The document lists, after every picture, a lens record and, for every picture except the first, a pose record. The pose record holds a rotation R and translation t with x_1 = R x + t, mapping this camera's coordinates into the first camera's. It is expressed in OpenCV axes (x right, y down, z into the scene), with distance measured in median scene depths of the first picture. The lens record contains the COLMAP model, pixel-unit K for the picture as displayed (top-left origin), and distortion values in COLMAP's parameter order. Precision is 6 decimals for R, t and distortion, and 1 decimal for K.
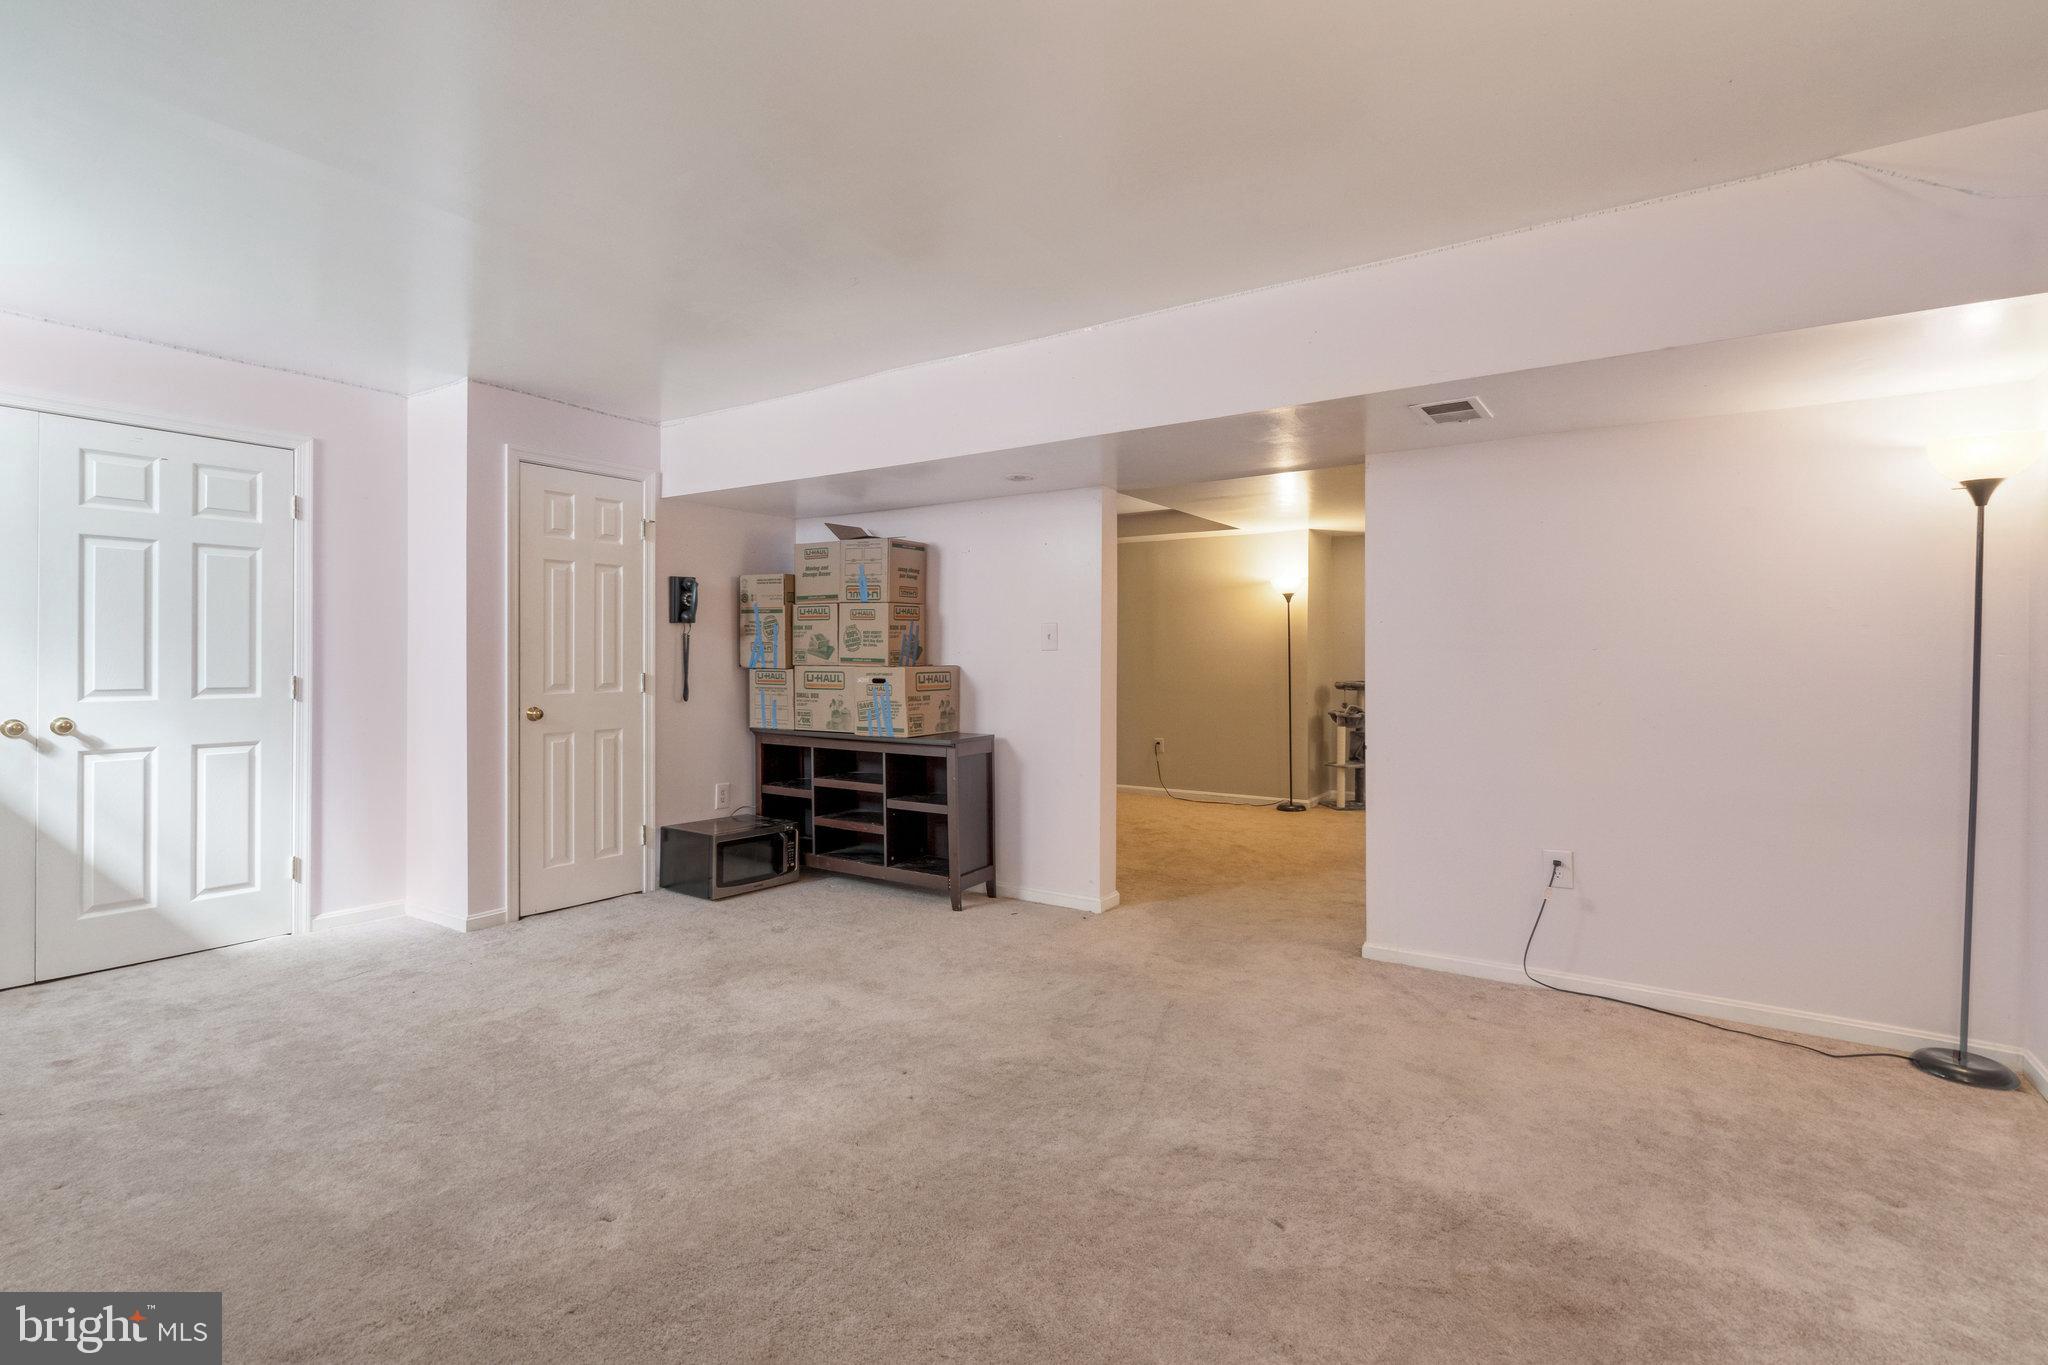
lens RADIAL K [[946.5, 0, 1039.2], [0, 946.5, 660.0], [0, 0, 1]] dist [-0.003798, -0.000192]
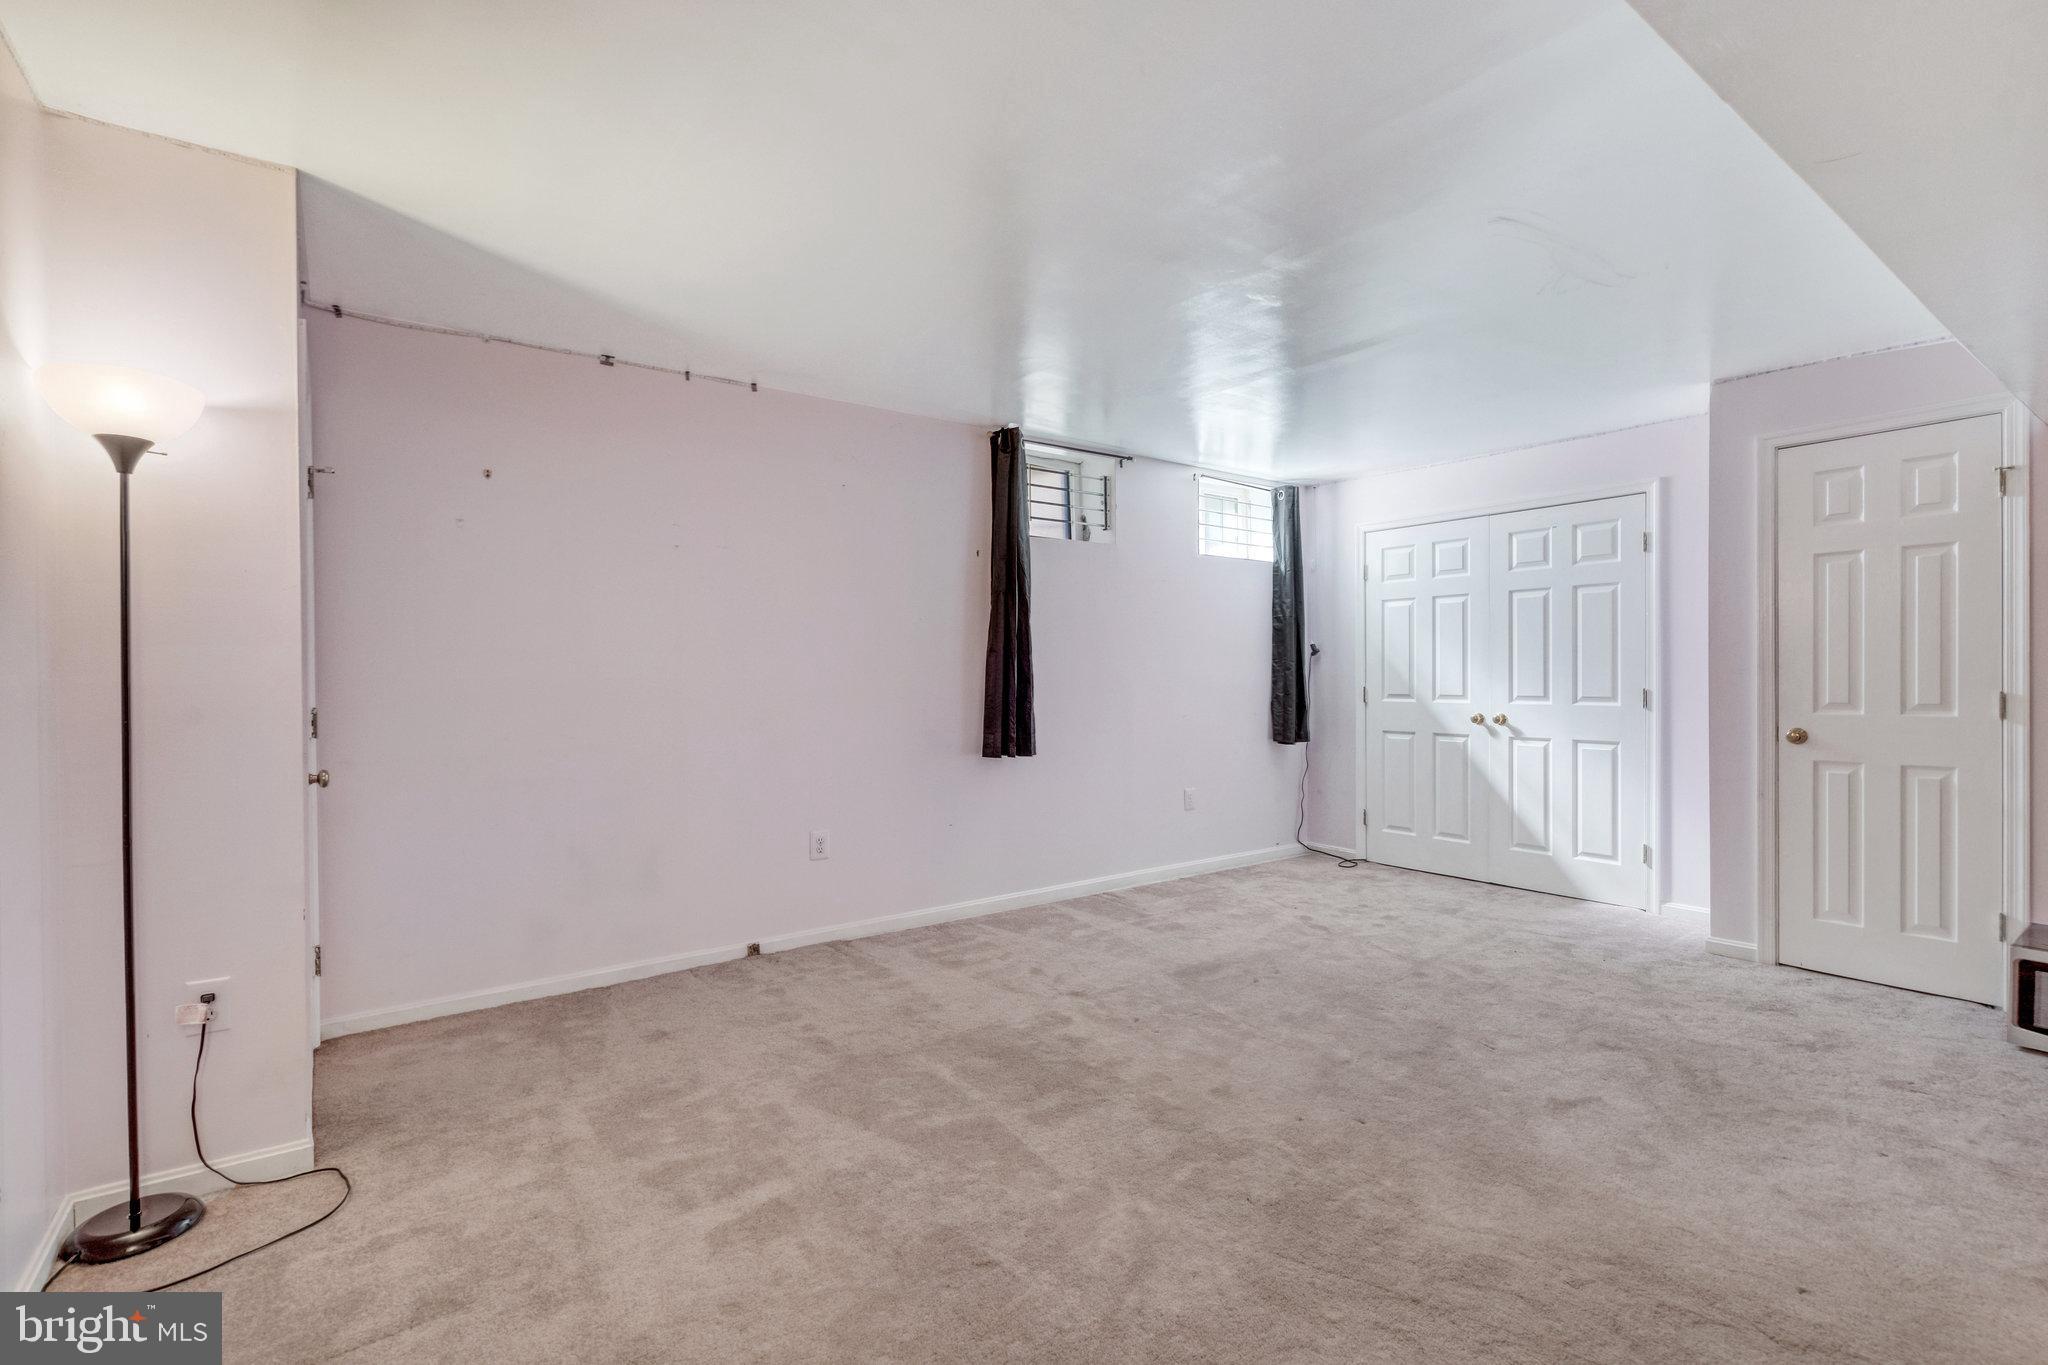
lens RADIAL K [[946.5, 0, 1037.1], [0, 946.5, 688.7], [0, 0, 1]] dist [-0.003798, -0.000192]
pose [[-0.325899, 0.007361, -0.945376, 0.583213], [0.000399, 0.999971, 0.007649, 0.008420], [0.945405, 0.002116, -0.325892, 0.715505]]
